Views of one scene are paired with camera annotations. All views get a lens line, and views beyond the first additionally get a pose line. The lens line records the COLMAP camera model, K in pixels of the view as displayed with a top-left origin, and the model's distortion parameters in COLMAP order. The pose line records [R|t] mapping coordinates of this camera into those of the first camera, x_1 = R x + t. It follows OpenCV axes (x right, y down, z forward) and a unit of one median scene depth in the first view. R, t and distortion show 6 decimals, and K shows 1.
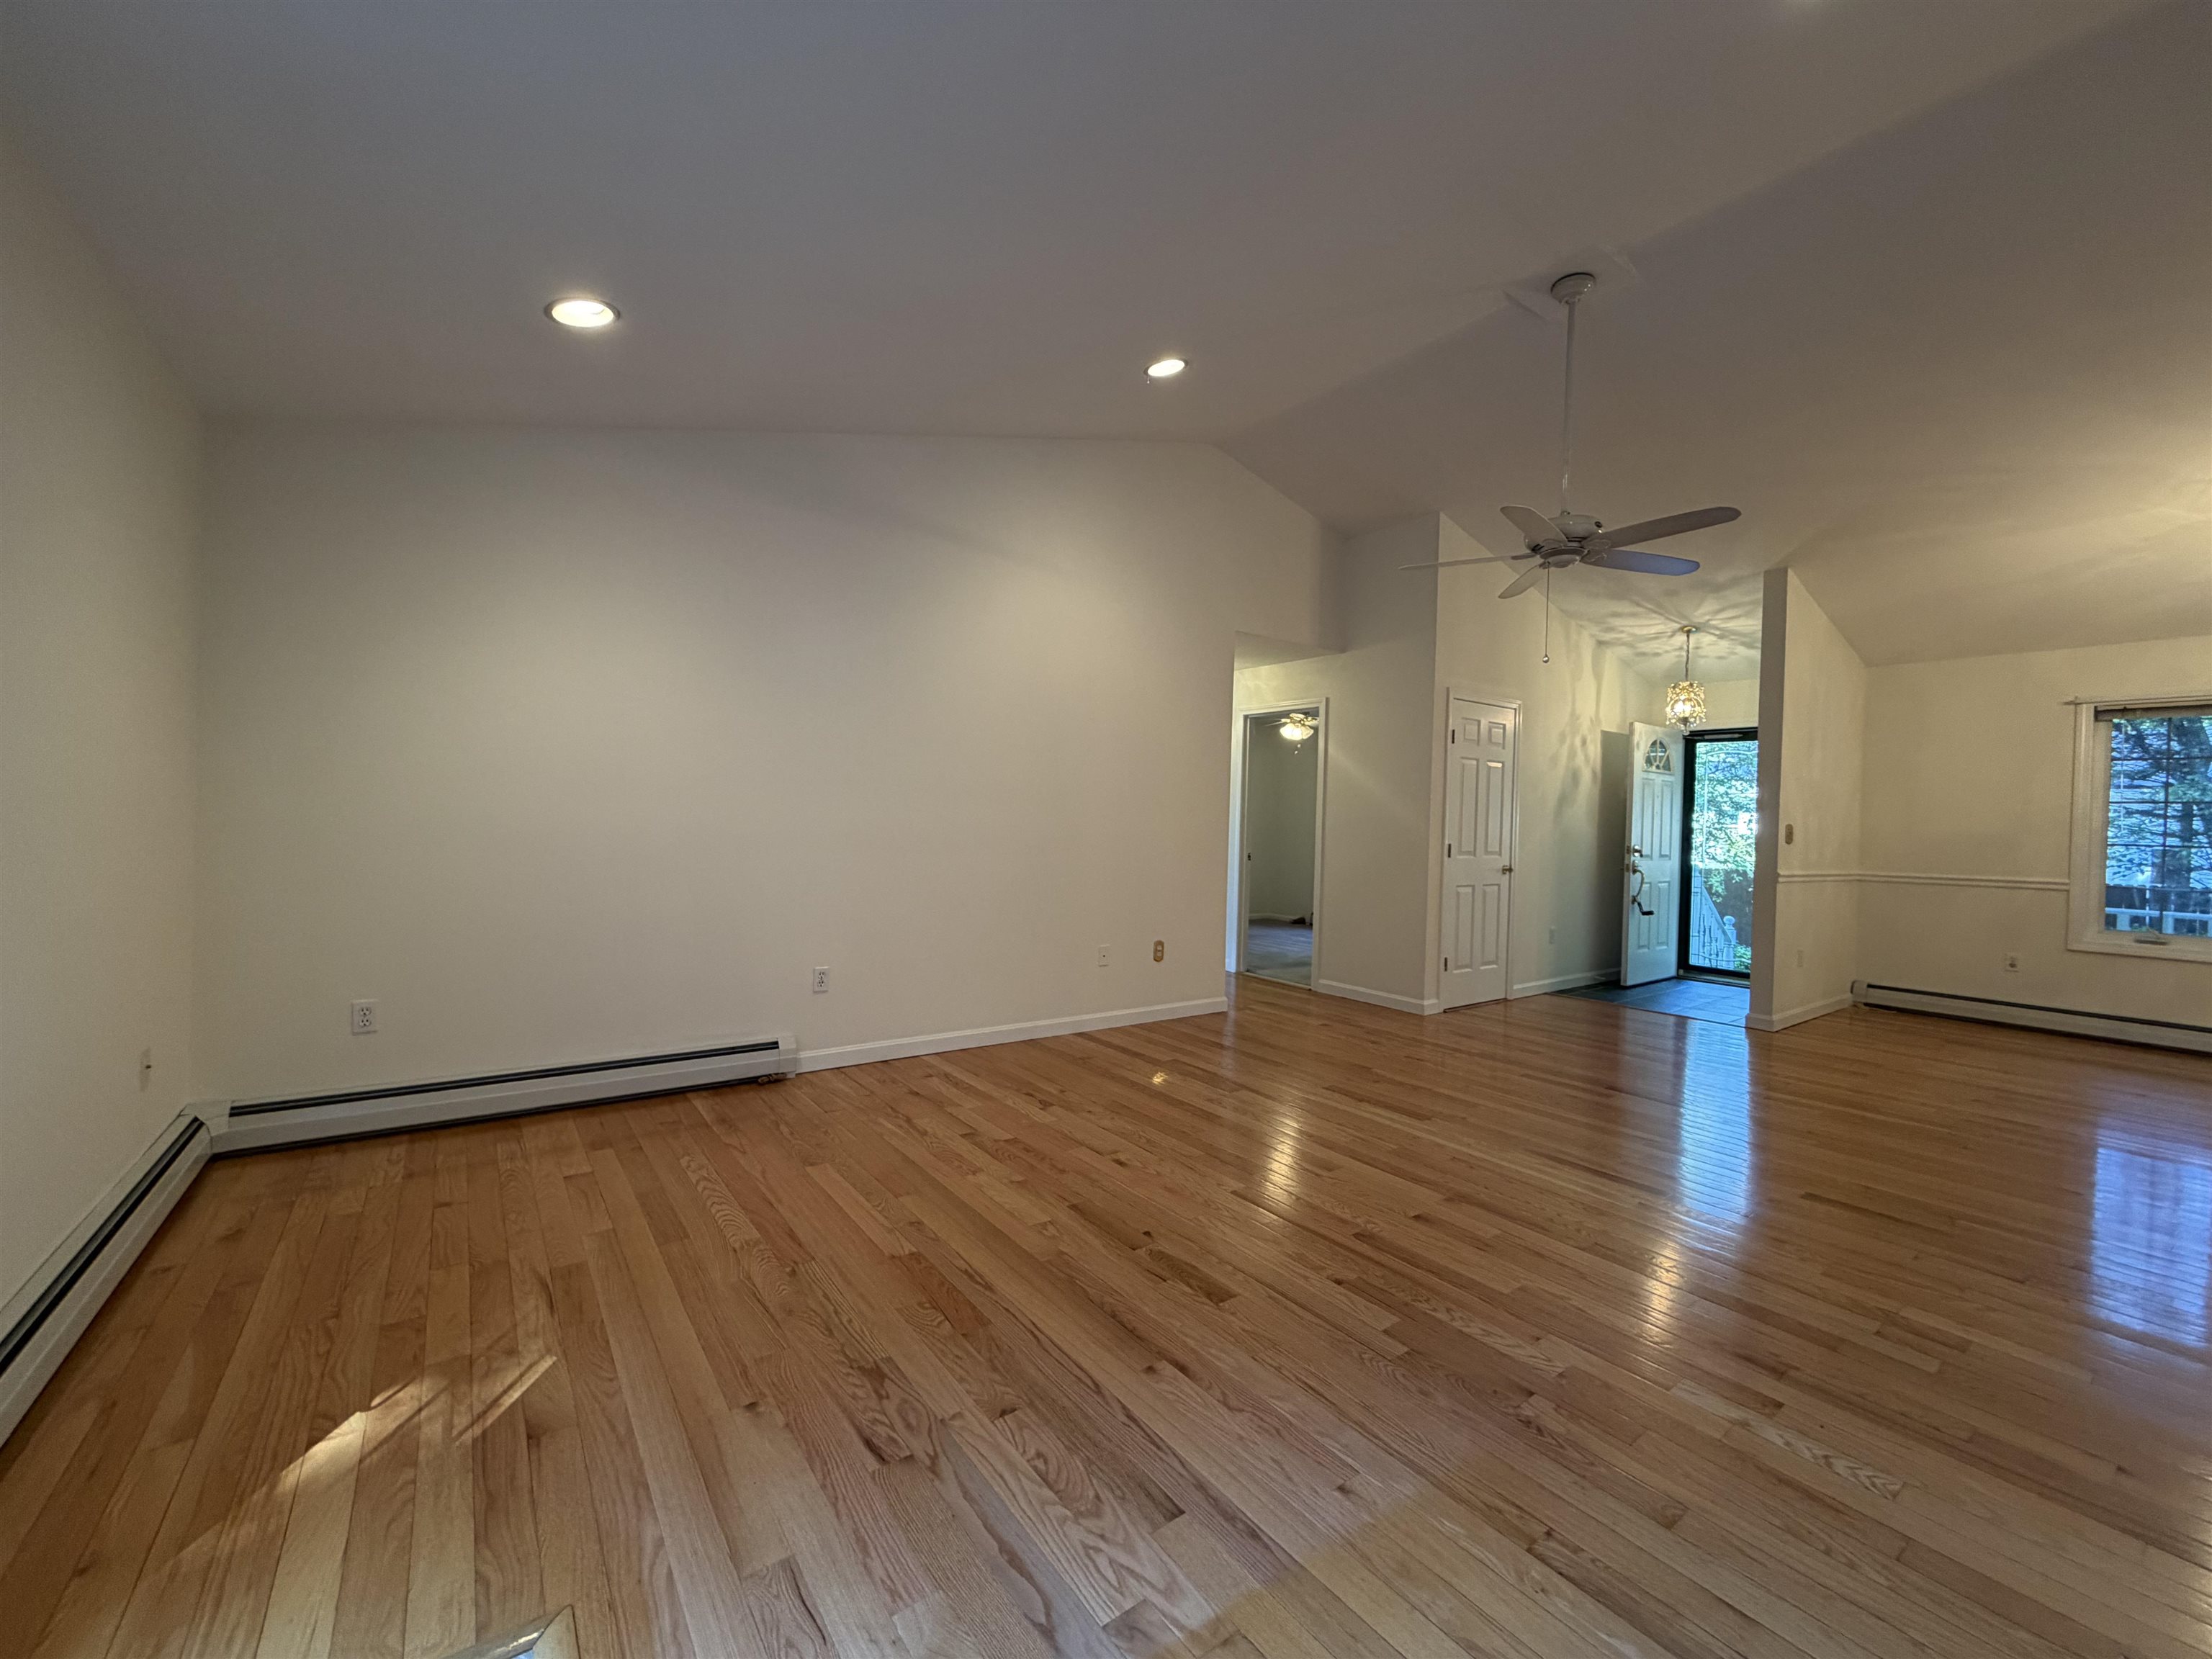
lens RADIAL K [[873.1, 0, 1103.3], [0, 873.1, 822.4], [0, 0, 1]] dist [-0.001588, 0.000221]
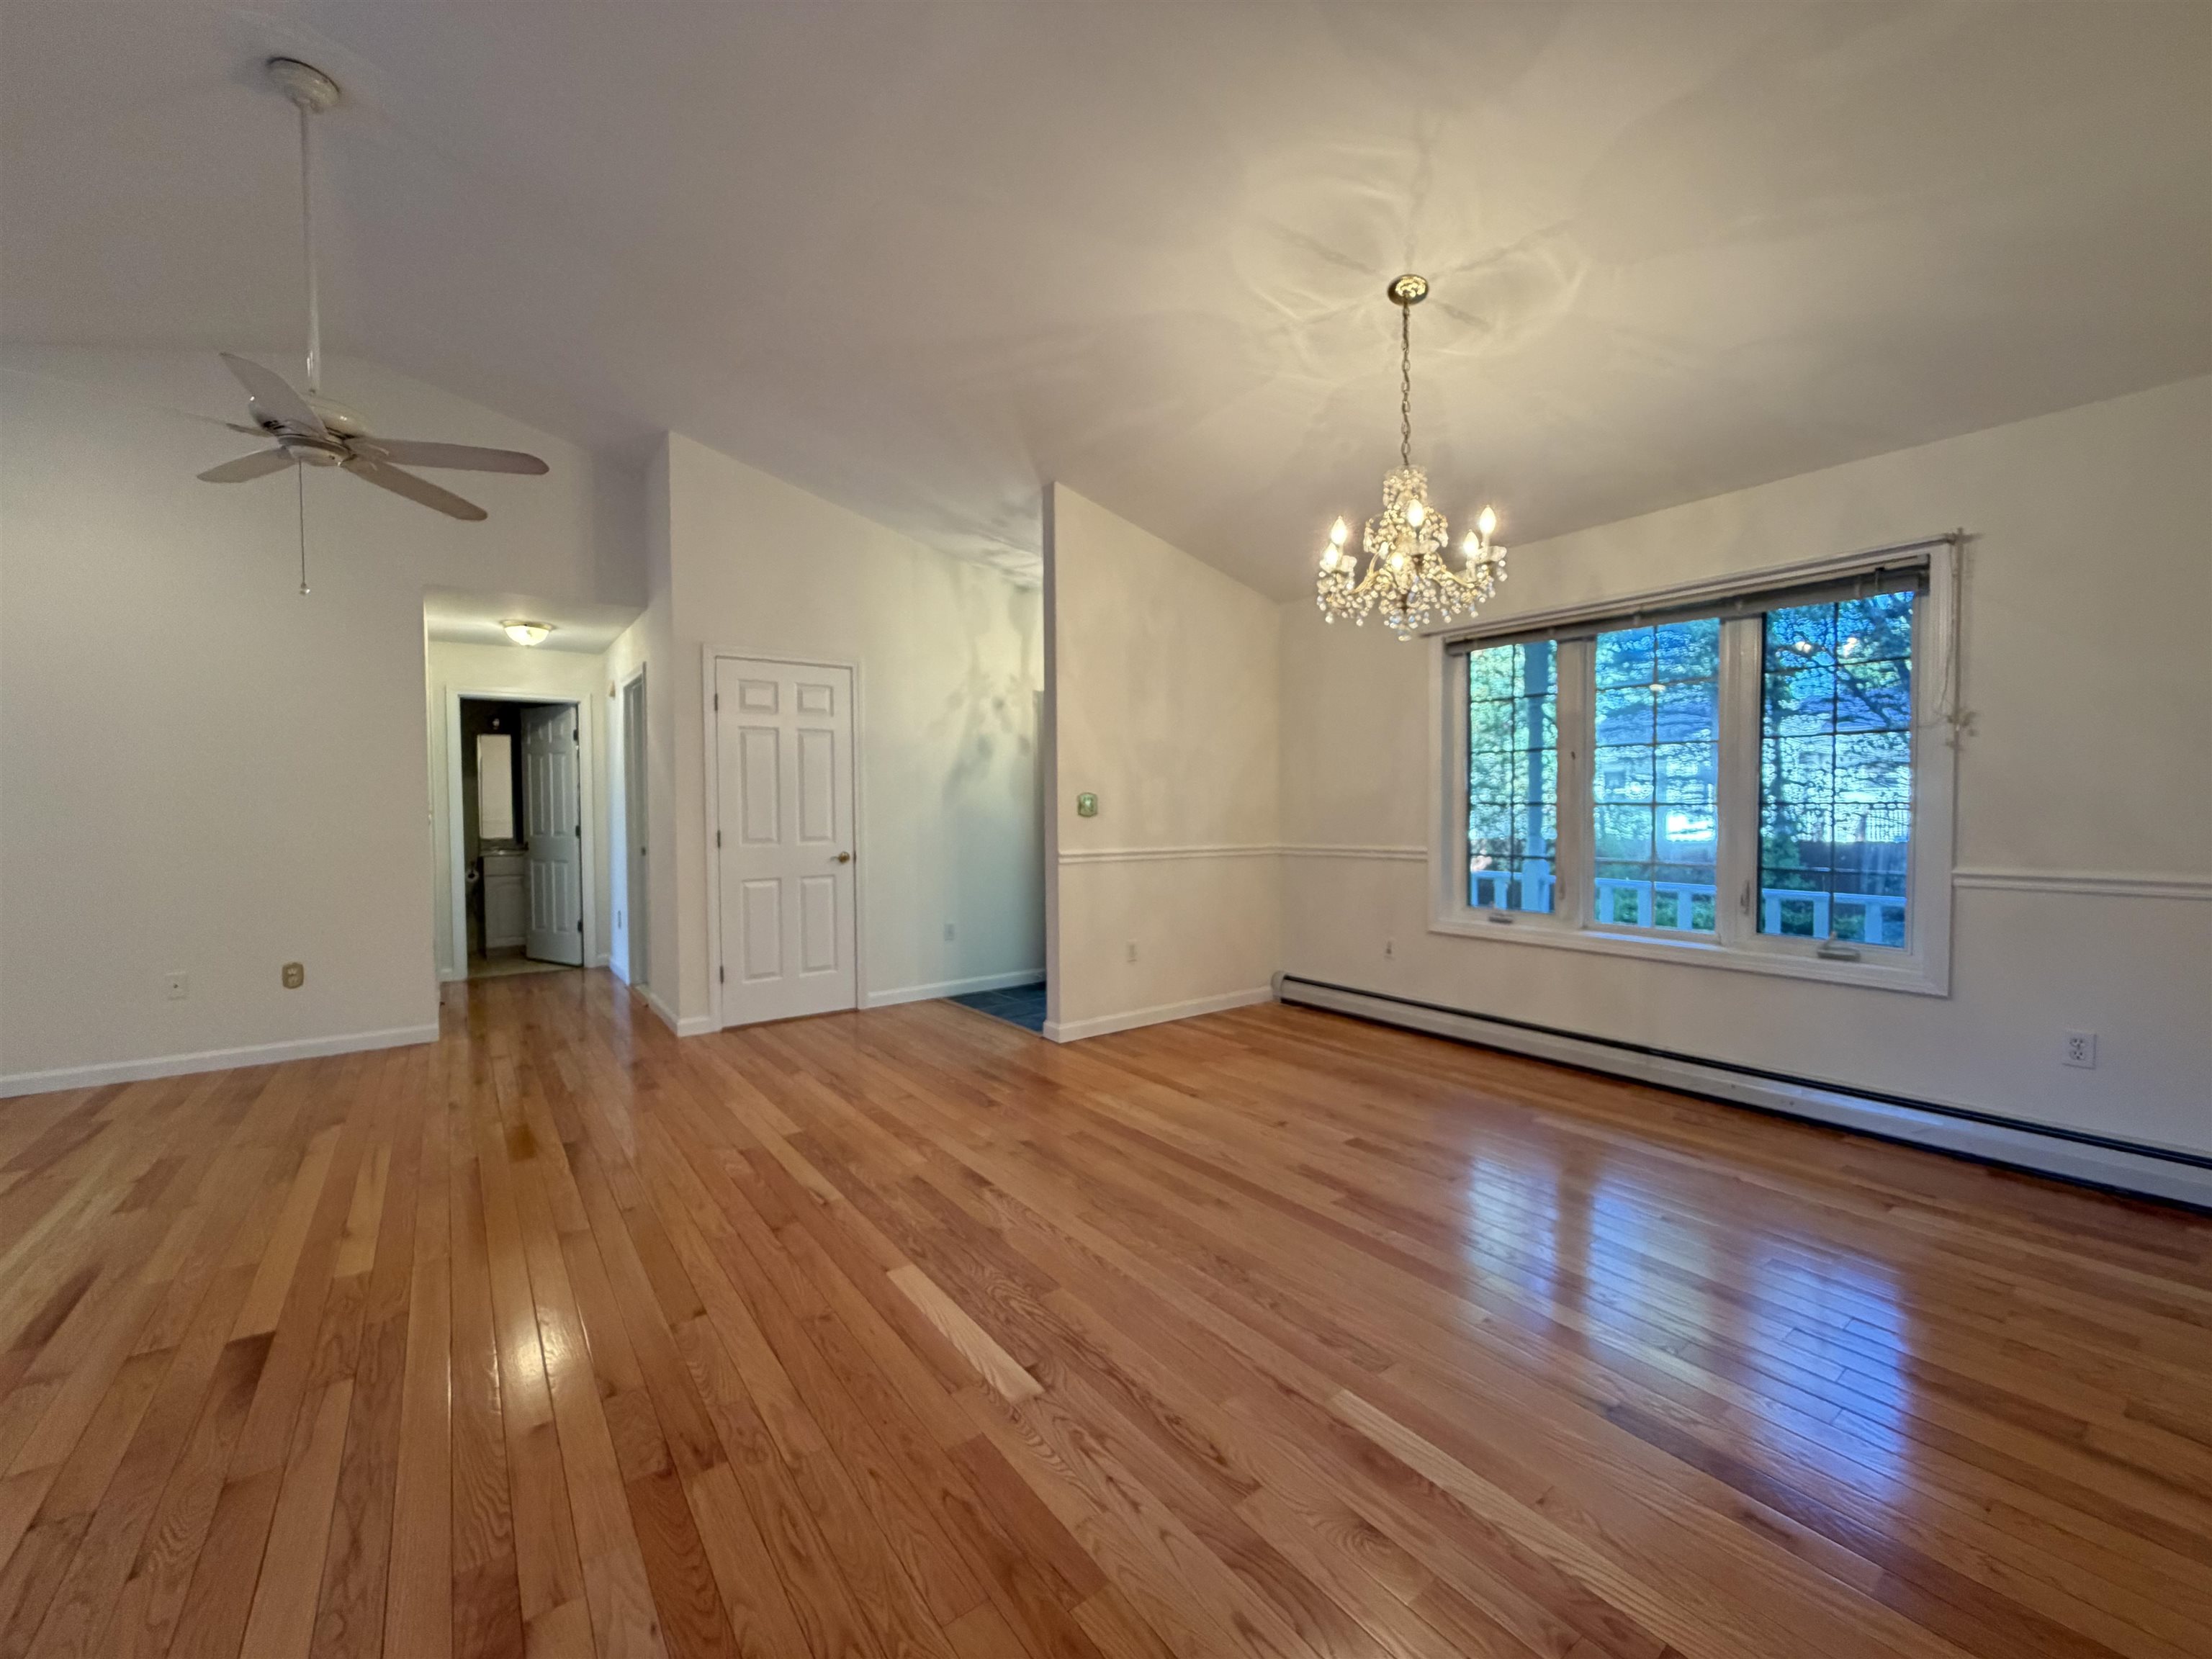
lens RADIAL K [[873.1, 0, 1103.3], [0, 873.1, 822.4], [0, 0, 1]] dist [-0.001588, 0.000221]
pose [[0.999319, -0.035904, -0.008480, 0.760363], [0.036096, 0.999067, 0.023696, 0.008772], [0.007622, -0.023986, 0.999683, 0.156025]]
